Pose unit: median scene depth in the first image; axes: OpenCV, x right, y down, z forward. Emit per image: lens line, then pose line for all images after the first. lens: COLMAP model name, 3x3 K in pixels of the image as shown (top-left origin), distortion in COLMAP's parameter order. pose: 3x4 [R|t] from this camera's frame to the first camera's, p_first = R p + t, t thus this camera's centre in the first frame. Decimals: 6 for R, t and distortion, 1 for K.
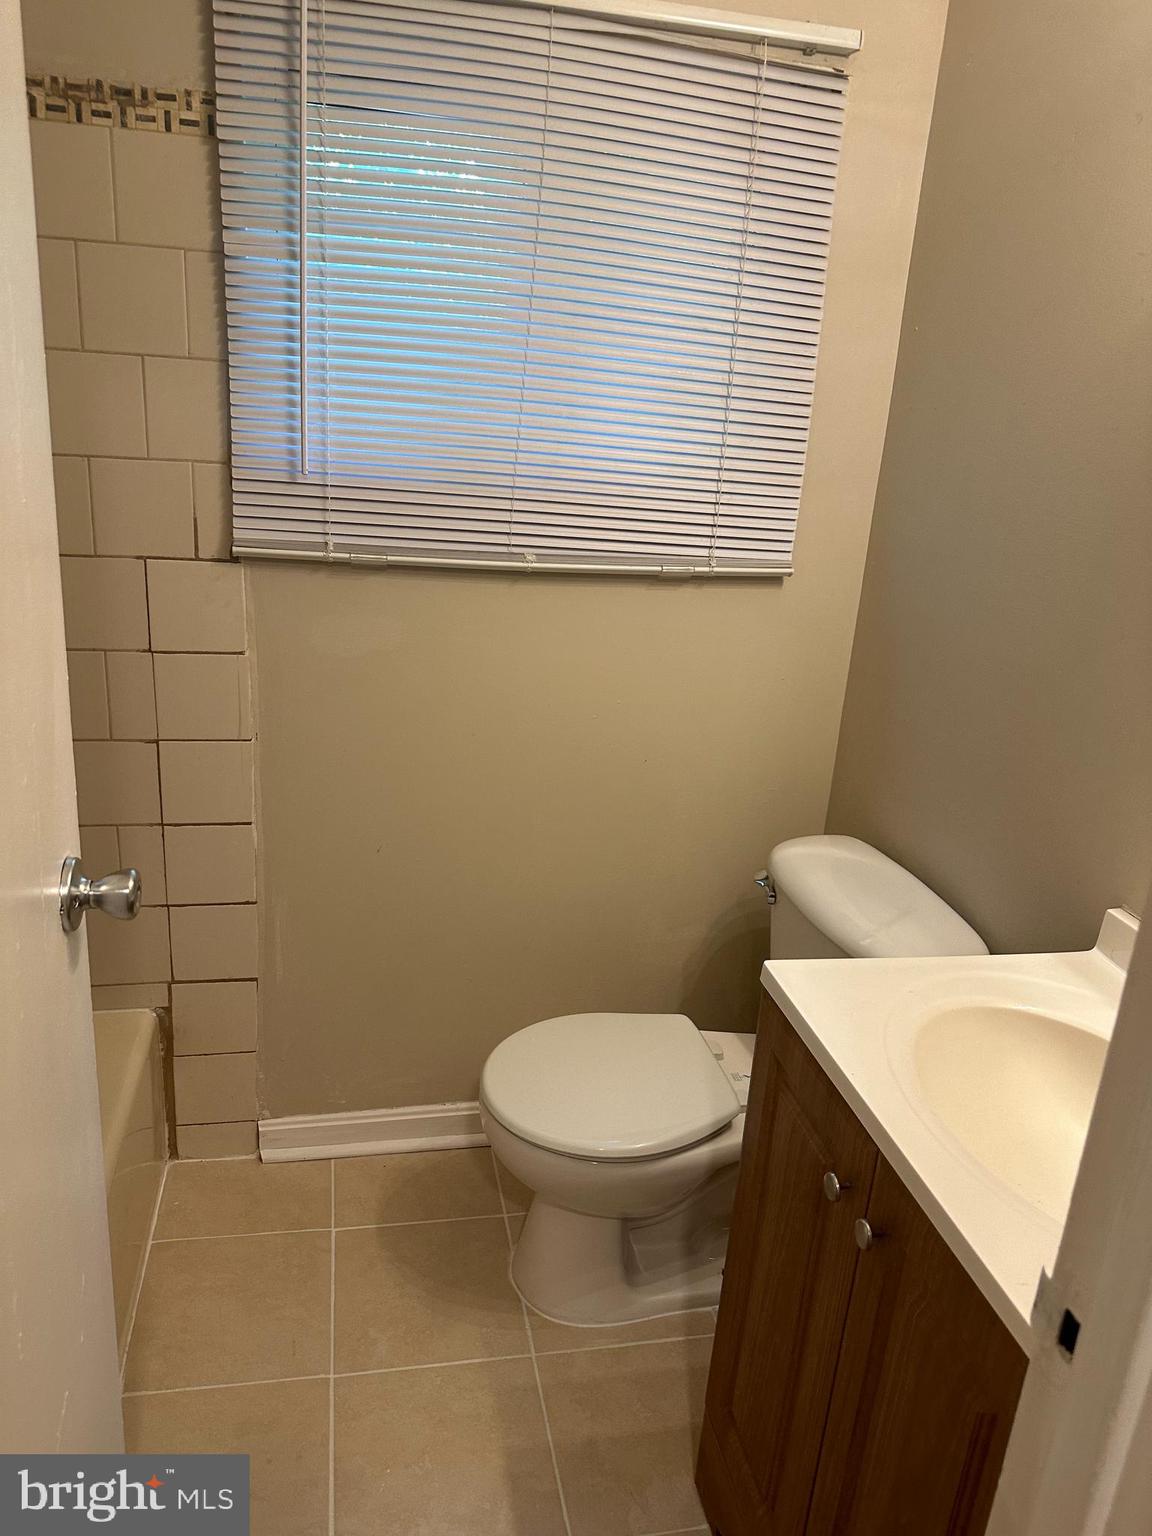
lens RADIAL K [[1070.3, 0, 564.3], [0, 1070.3, 784.8], [0, 0, 1]] dist [0.079755, -0.102649]
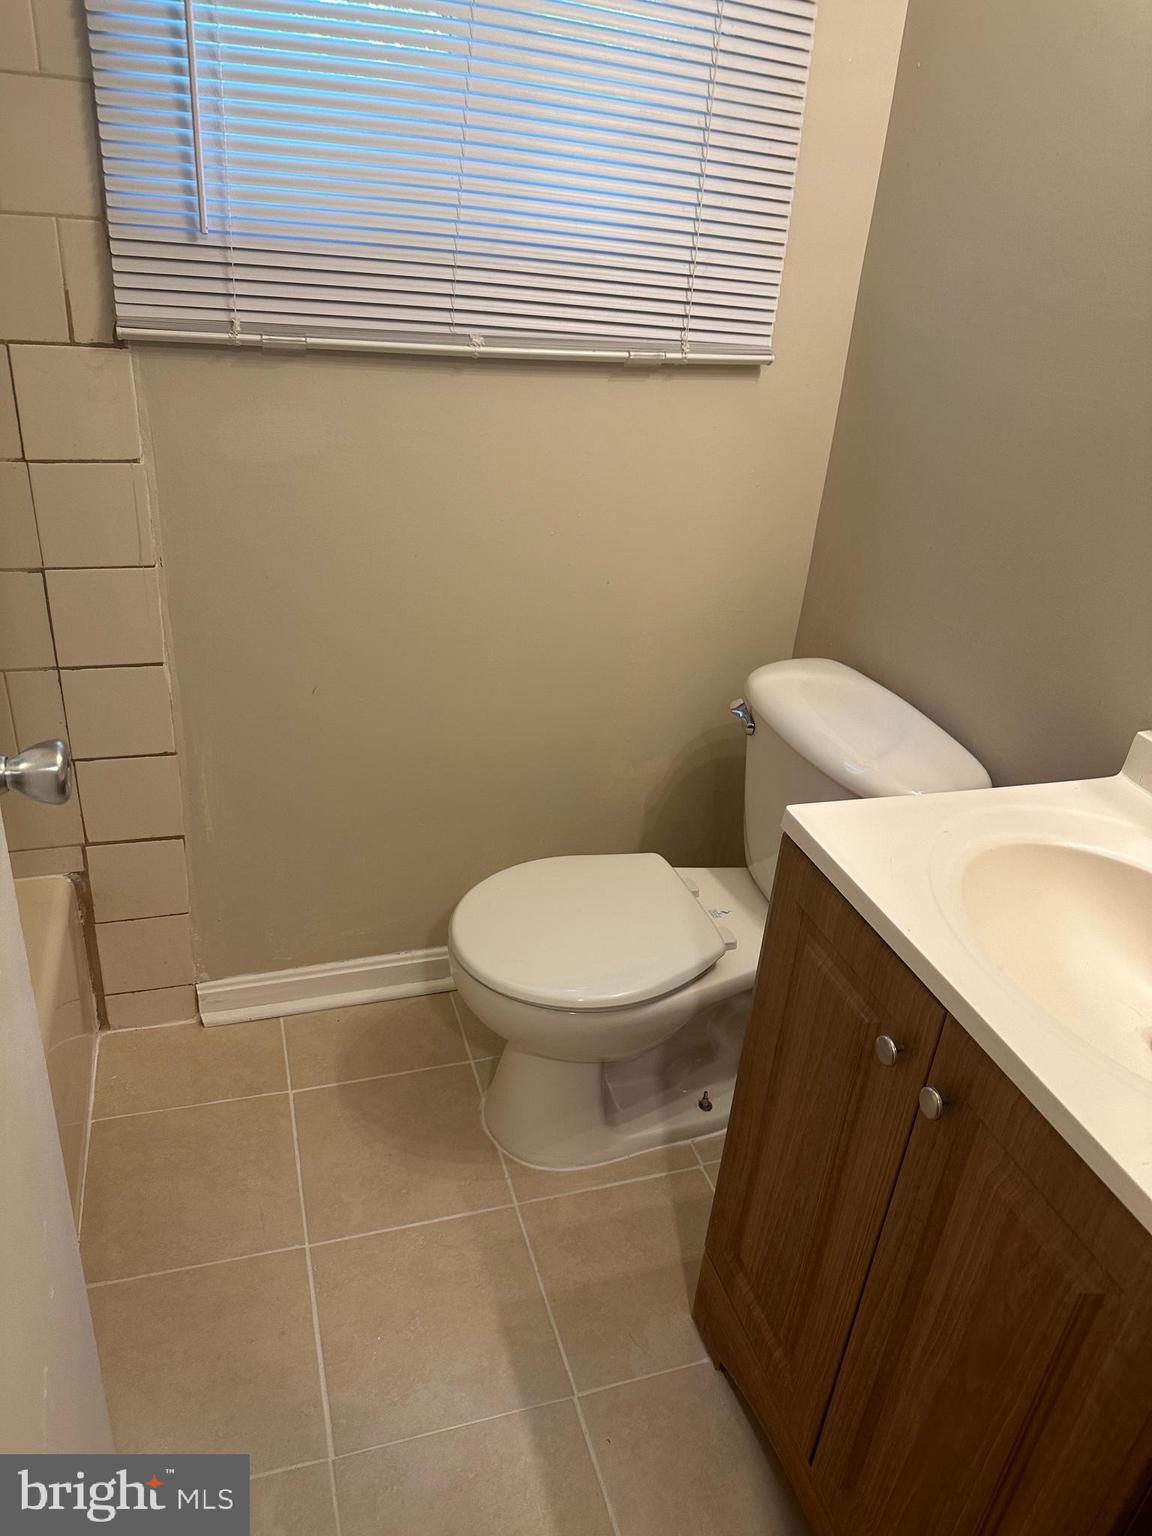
lens RADIAL K [[1070.3, 0, 574.8], [0, 1070.3, 765.1], [0, 0, 1]] dist [0.079755, -0.102649]
pose [[0.993467, -0.041965, 0.106123, -0.061658], [0.025458, 0.987995, 0.152373, -0.008535], [-0.111244, -0.148676, 0.982609, 0.100146]]
